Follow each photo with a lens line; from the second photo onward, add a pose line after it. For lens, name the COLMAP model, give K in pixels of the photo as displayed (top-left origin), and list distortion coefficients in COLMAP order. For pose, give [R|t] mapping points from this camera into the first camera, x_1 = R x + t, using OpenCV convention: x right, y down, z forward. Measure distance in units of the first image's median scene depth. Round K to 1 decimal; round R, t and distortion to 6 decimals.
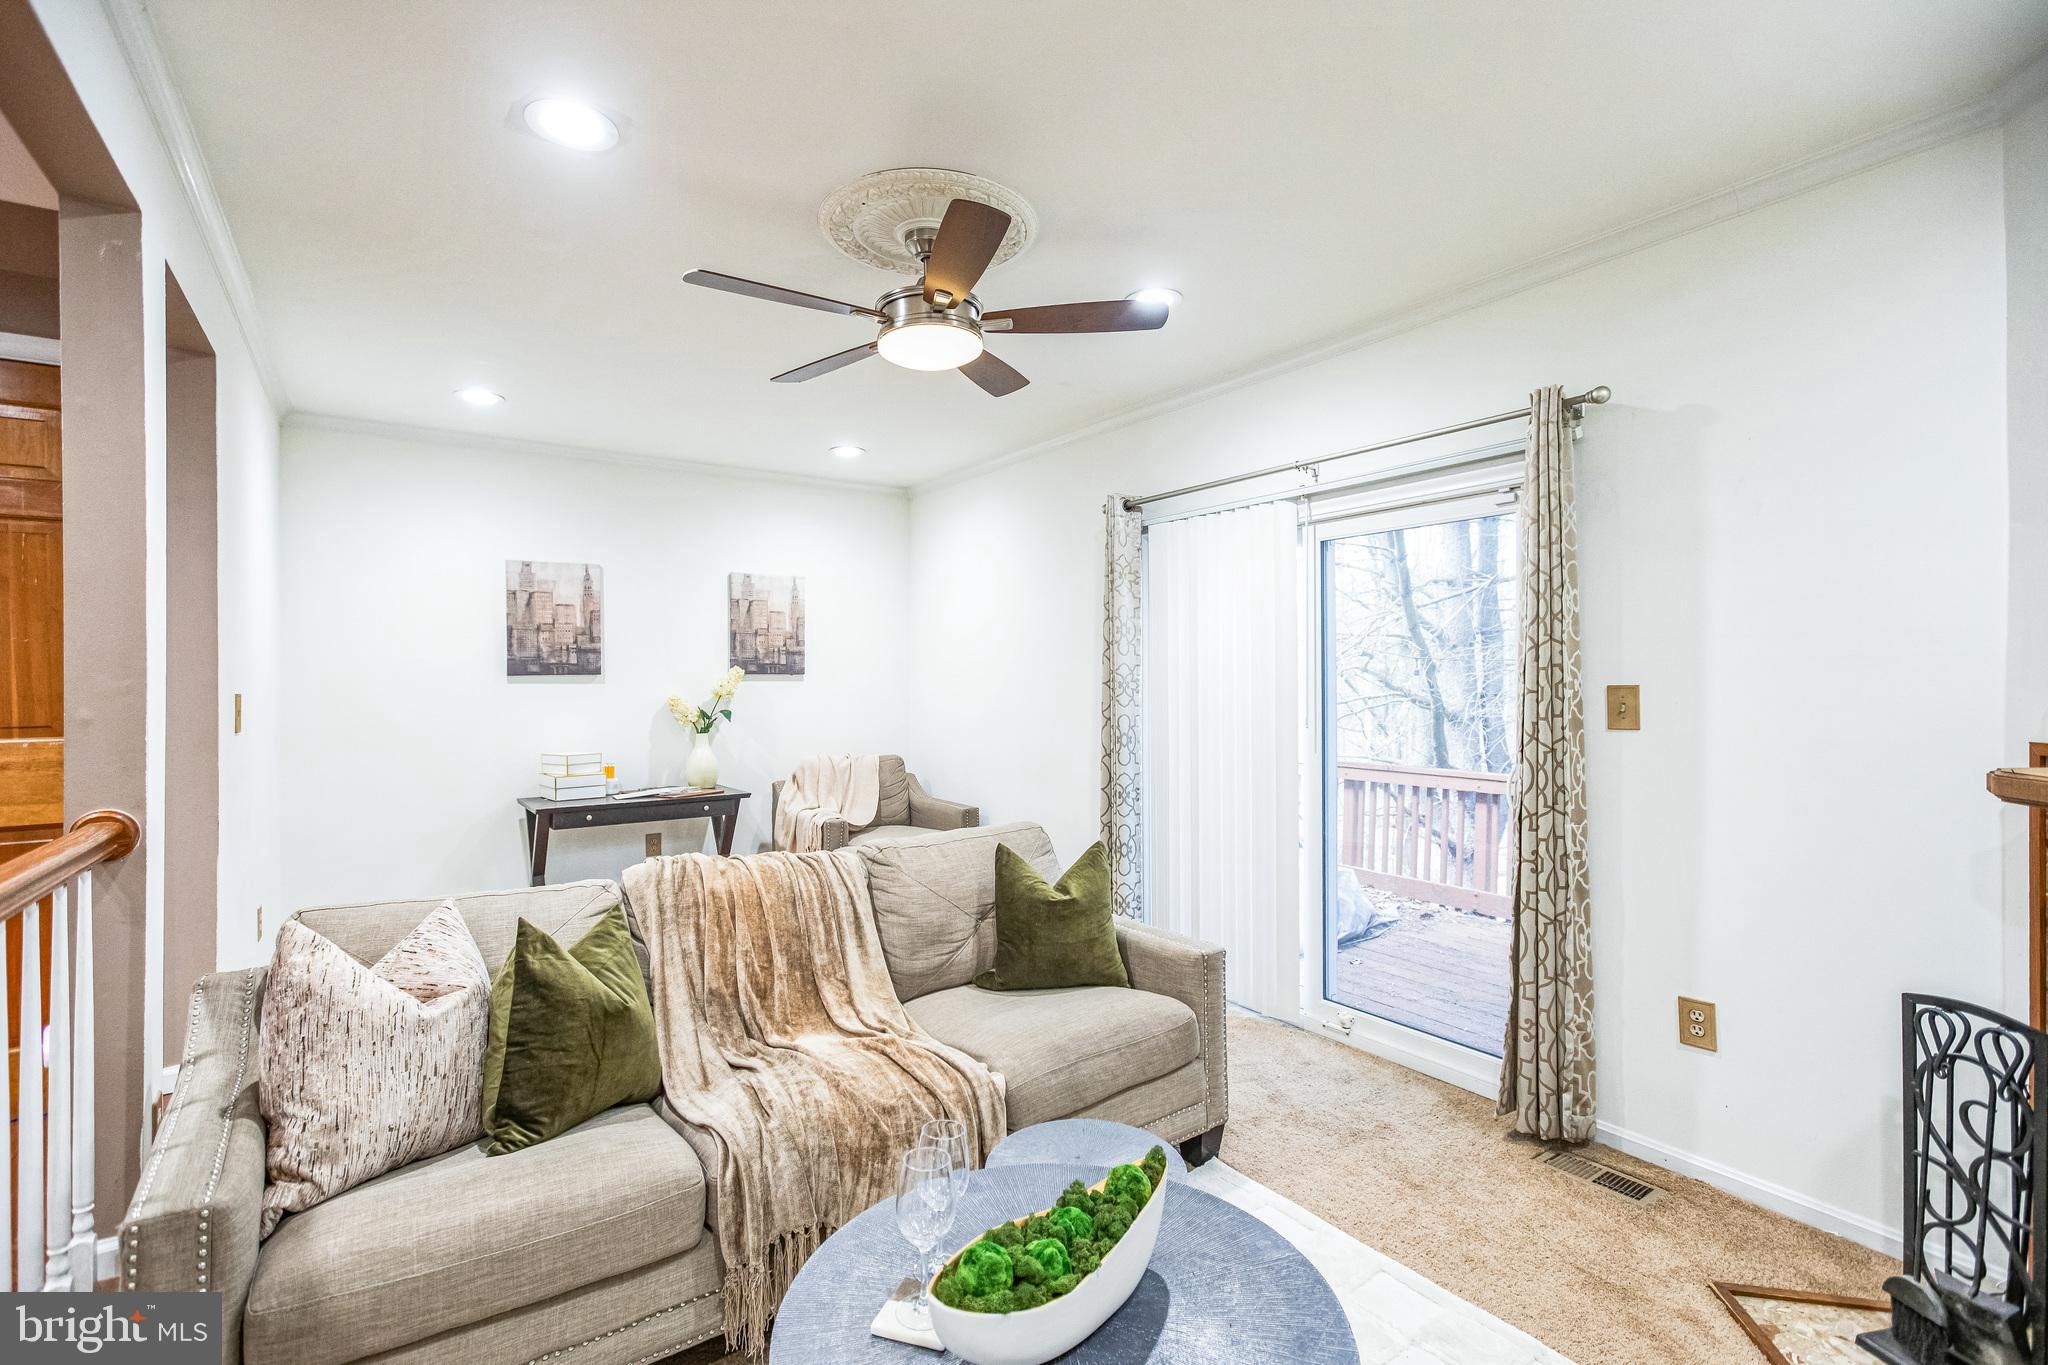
lens RADIAL K [[948.9, 0, 1024.0], [0, 948.9, 682.5], [0, 0, 1]] dist [0.001400, 0.000176]
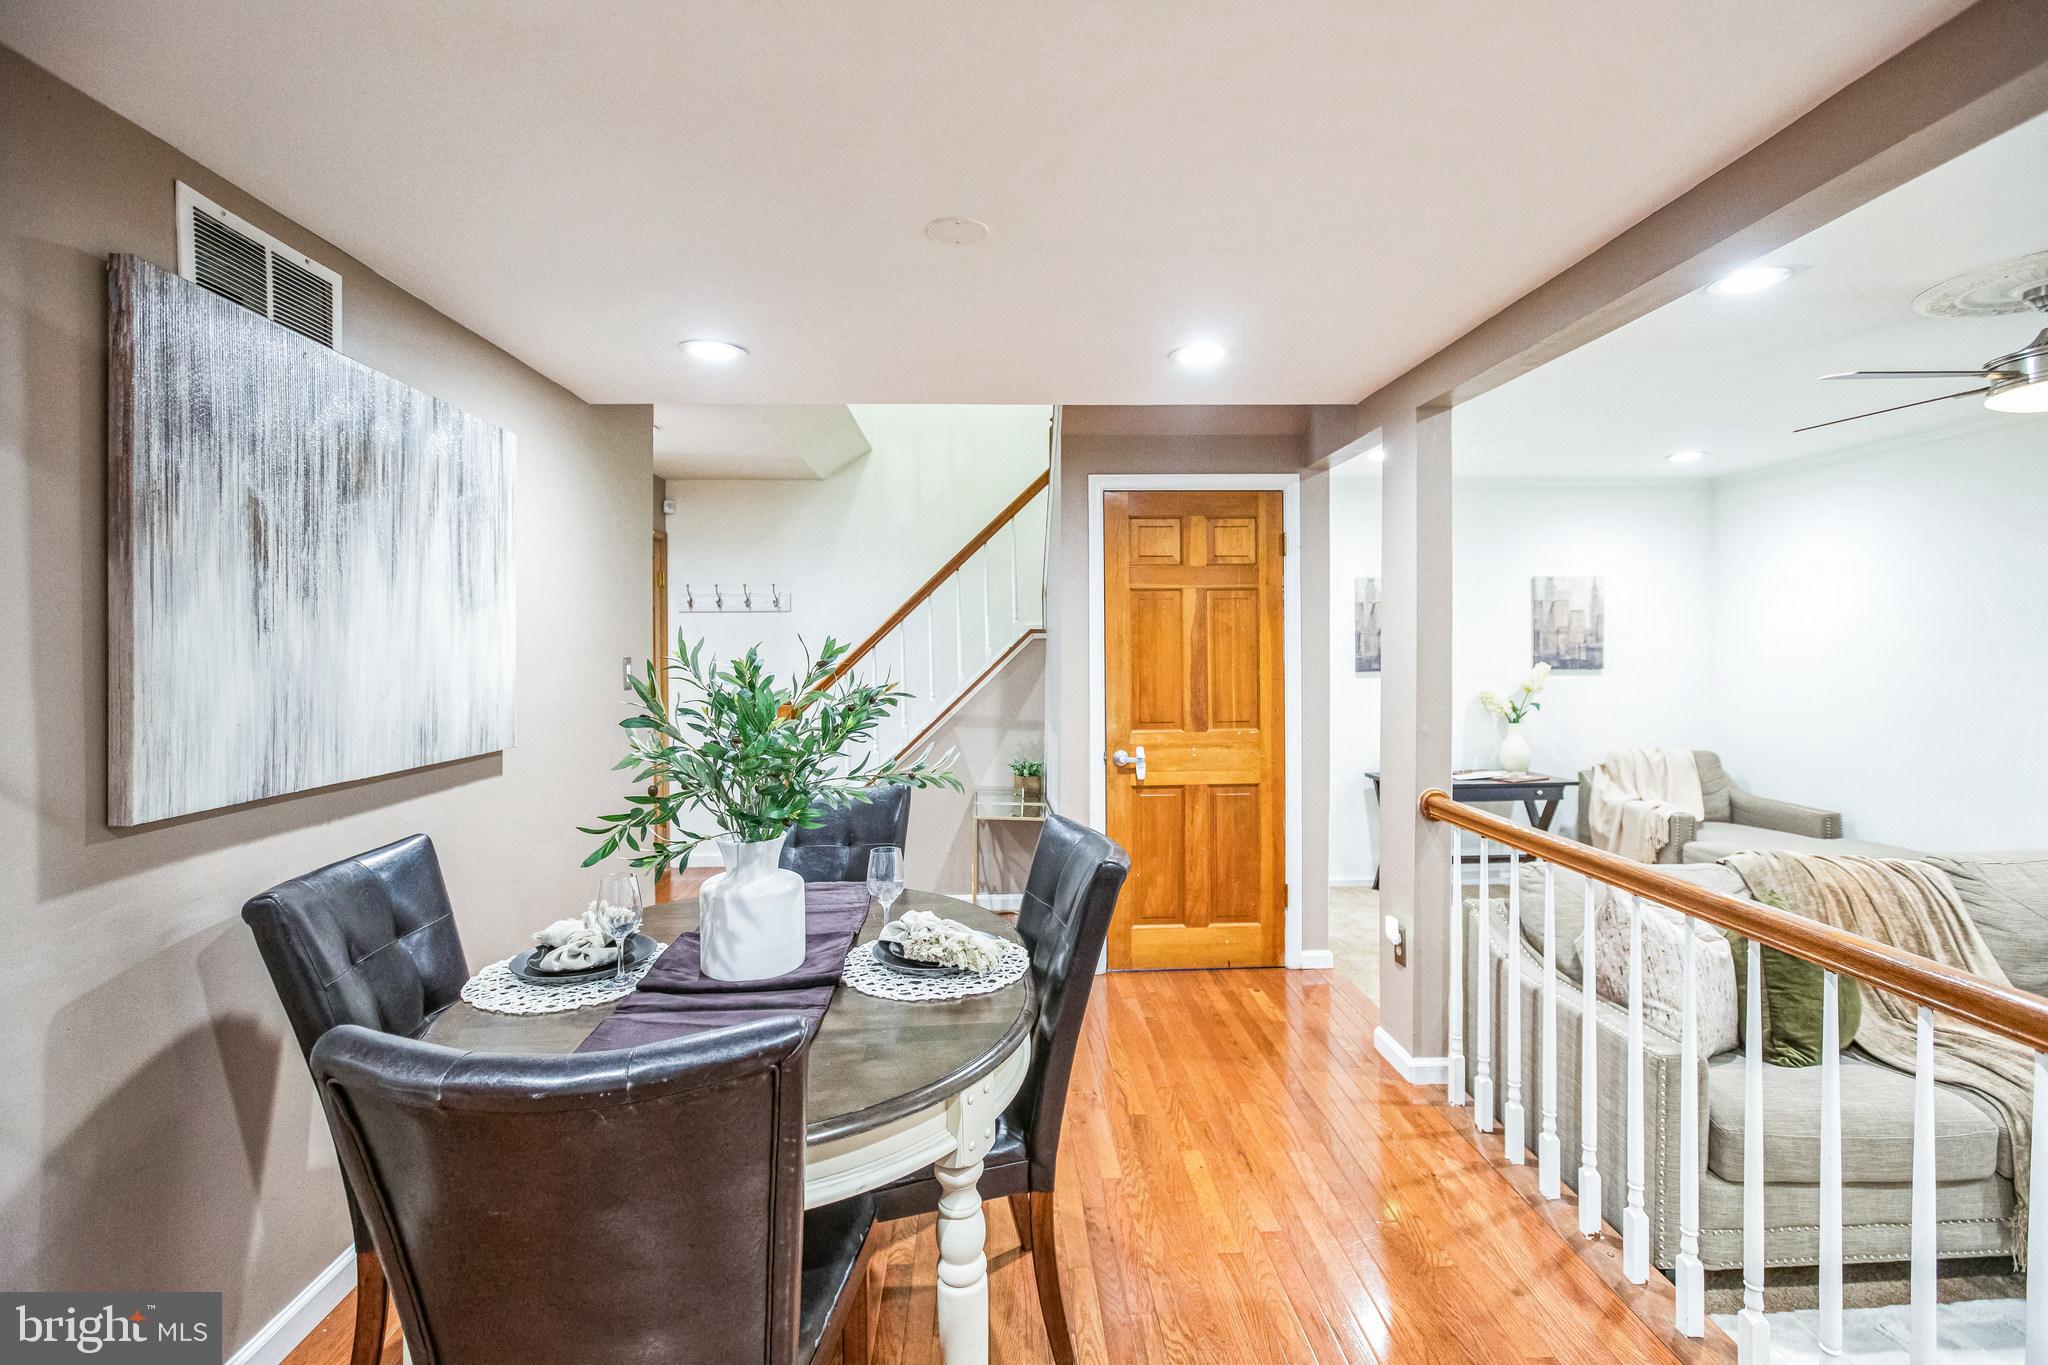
lens RADIAL K [[934.0, 0, 1014.1], [0, 934.0, 648.0], [0, 0, 1]] dist [0.000959, 0.000940]
pose [[0.846351, -0.001051, -0.532624, -0.242639], [0.001044, 0.999999, -0.000315, -0.033807], [0.532625, -0.000290, 0.846352, -0.229580]]
